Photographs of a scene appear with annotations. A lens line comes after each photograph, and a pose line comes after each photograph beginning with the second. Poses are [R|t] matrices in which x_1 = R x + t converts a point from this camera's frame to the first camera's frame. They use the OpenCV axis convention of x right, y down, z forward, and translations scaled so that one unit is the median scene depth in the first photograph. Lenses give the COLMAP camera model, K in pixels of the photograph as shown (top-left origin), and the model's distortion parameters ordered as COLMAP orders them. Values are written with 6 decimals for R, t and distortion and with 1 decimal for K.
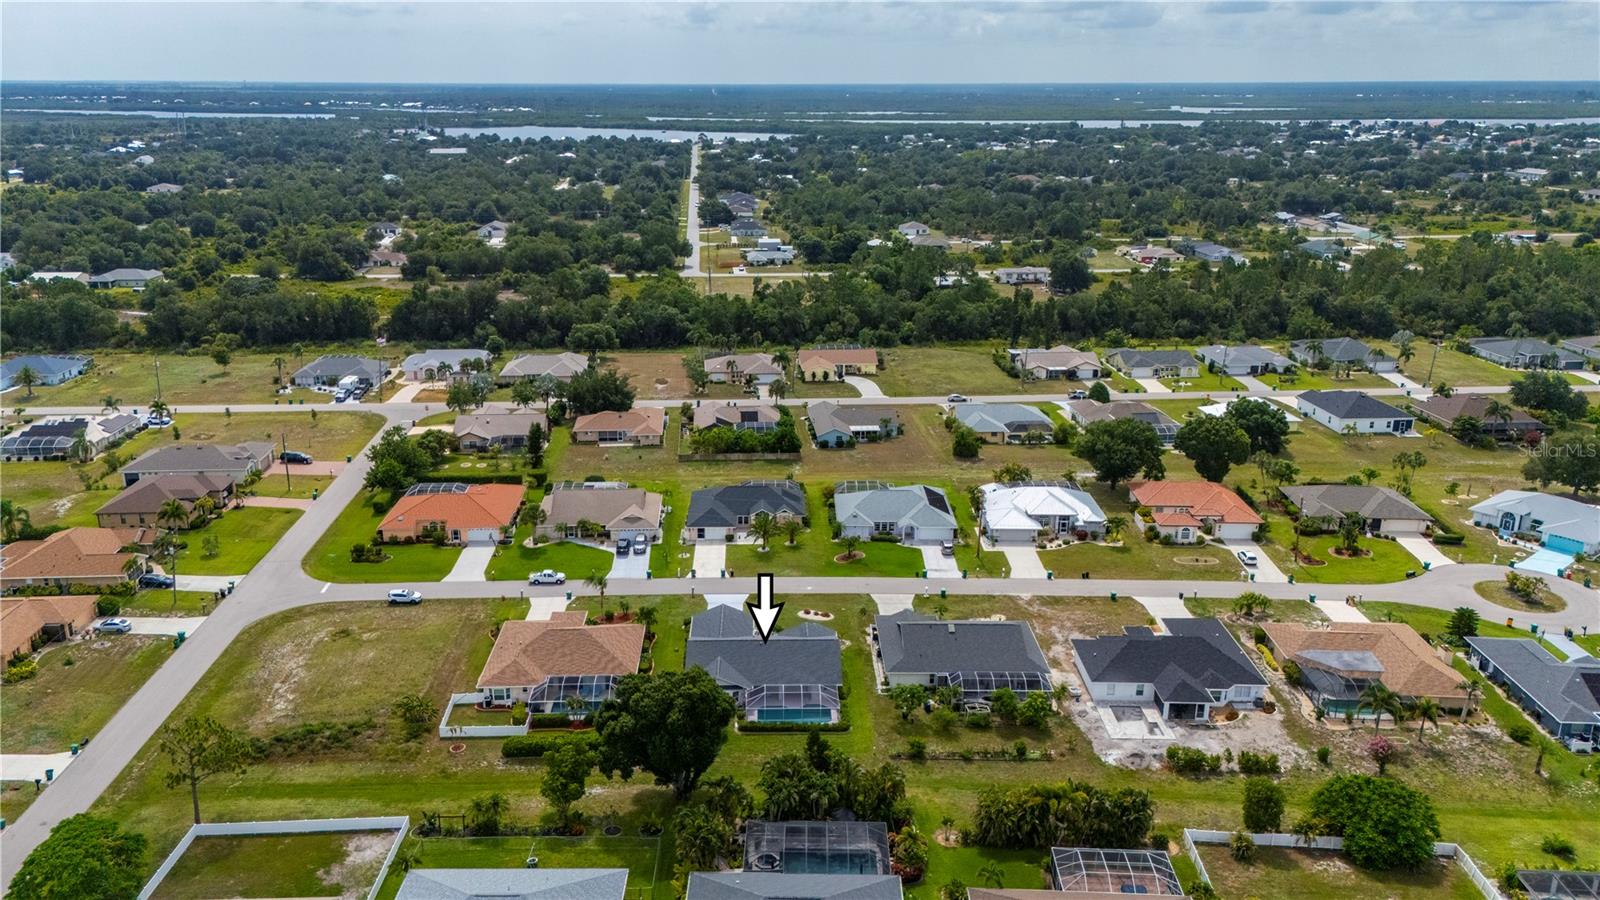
lens RADIAL K [[1174.2, 0, 771.9], [0, 1174.2, 467.6], [0, 0, 1]] dist [0.076044, -0.078926]
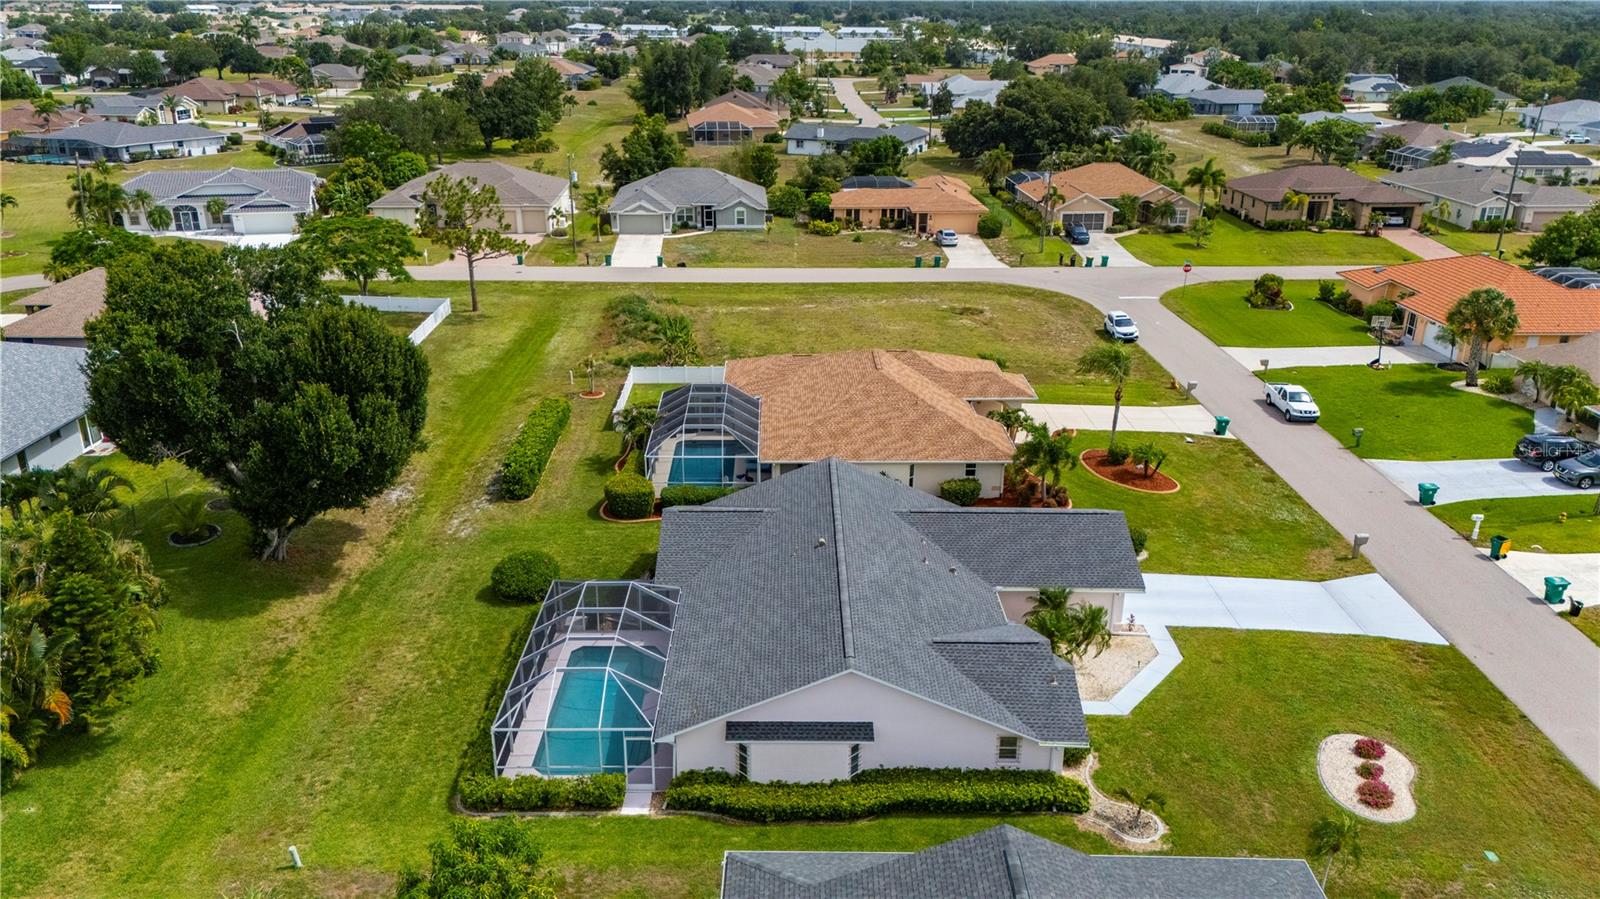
lens RADIAL K [[1167.4, 0, 800.0], [0, 1167.4, 449.5], [0, 0, 1]] dist [0.063442, -0.058997]
pose [[-0.012464, 0.360005, -0.932867, 0.210549], [-0.312480, 0.884812, 0.345635, 0.012045], [0.949843, 0.295810, 0.101466, 0.707270]]
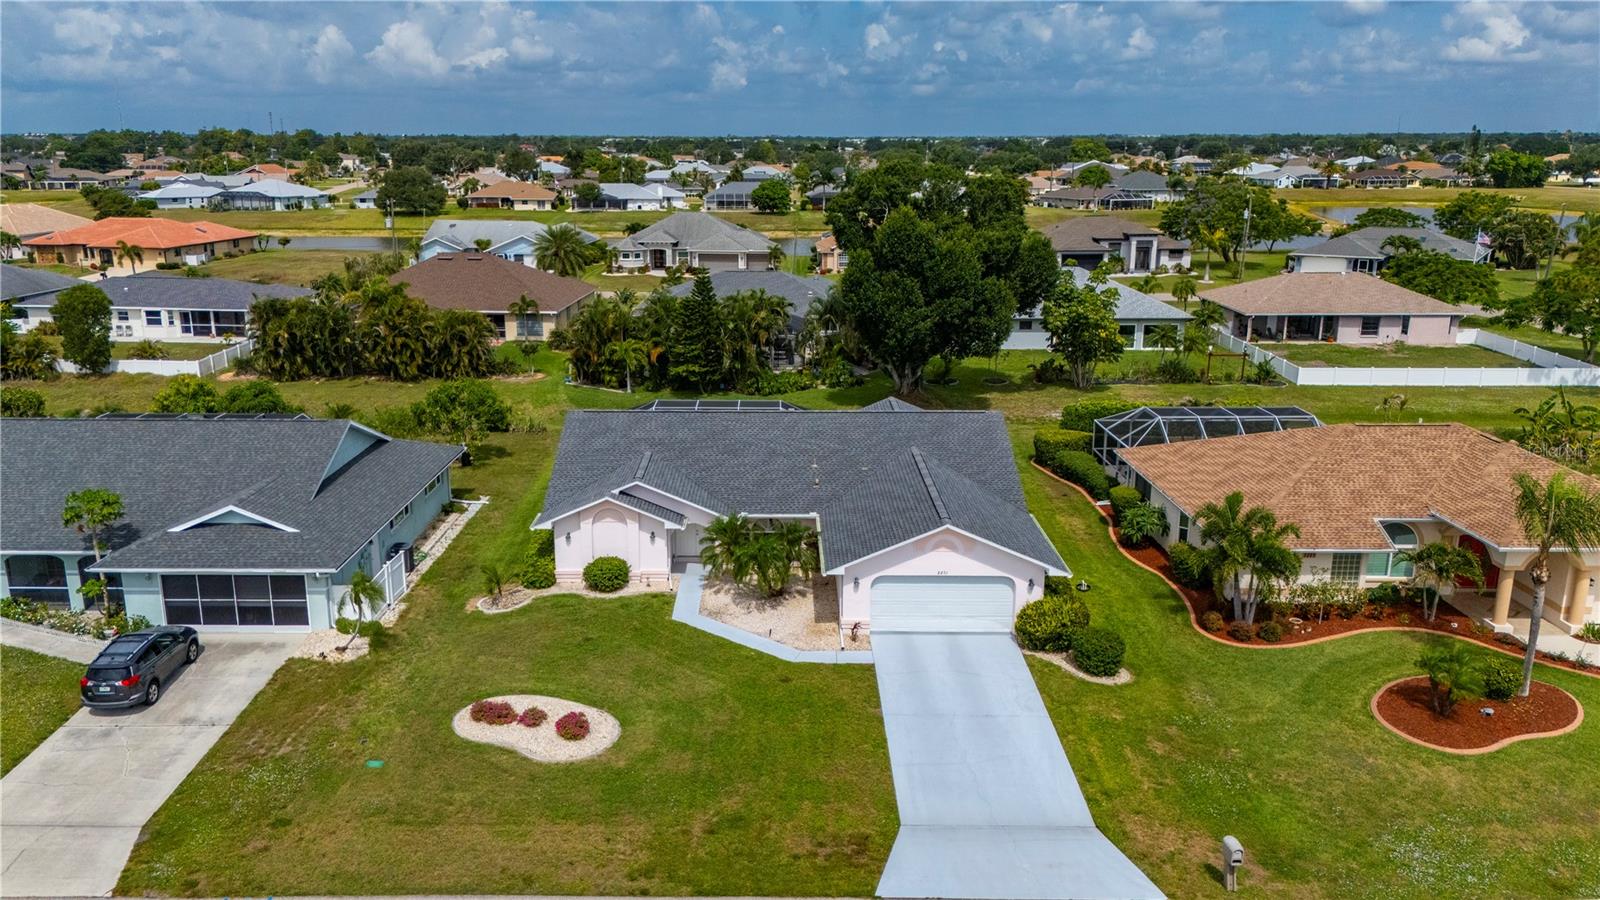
lens RADIAL K [[1189.4, 0, 771.3], [0, 1189.4, 449.7], [0, 0, 1]] dist [0.069558, -0.063091]
pose [[-0.999891, -0.004701, 0.013997, -0.006623], [0.003612, 0.841276, 0.540593, -0.026513], [-0.014317, 0.540585, -0.841168, 0.972612]]
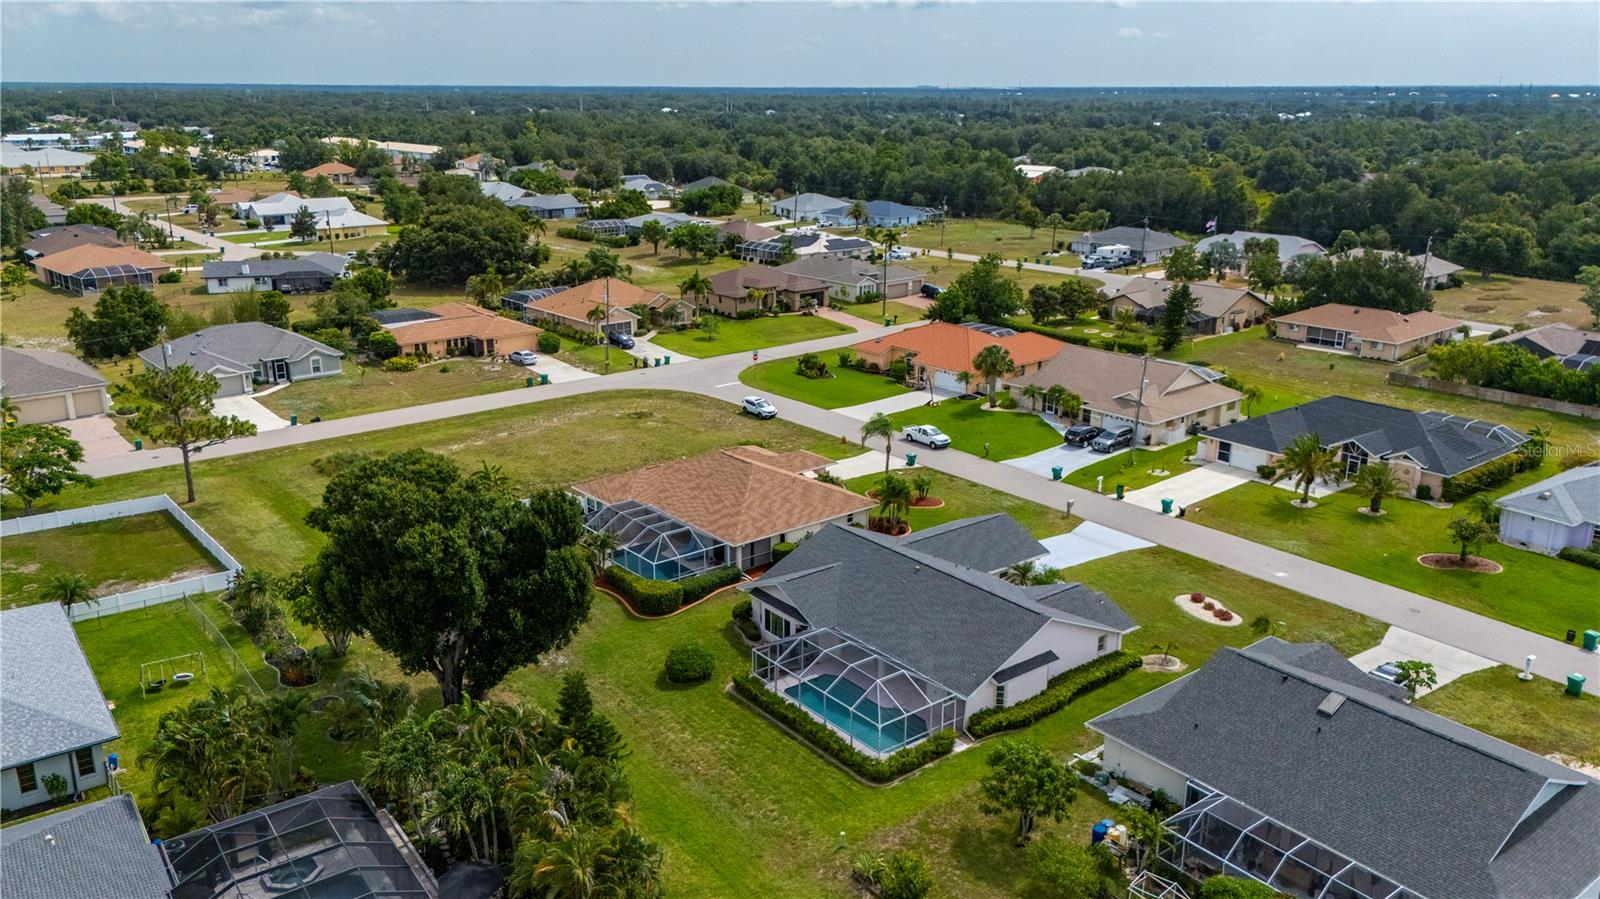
lens RADIAL K [[1179.6, 0, 800.0], [0, 1179.6, 449.5], [0, 0, 1]] dist [0.074679, -0.084328]
pose [[0.609147, 0.232011, -0.758360, 0.240058], [-0.246099, 0.964343, 0.097352, 0.048516], [0.753906, 0.127330, 0.644525, 0.472966]]
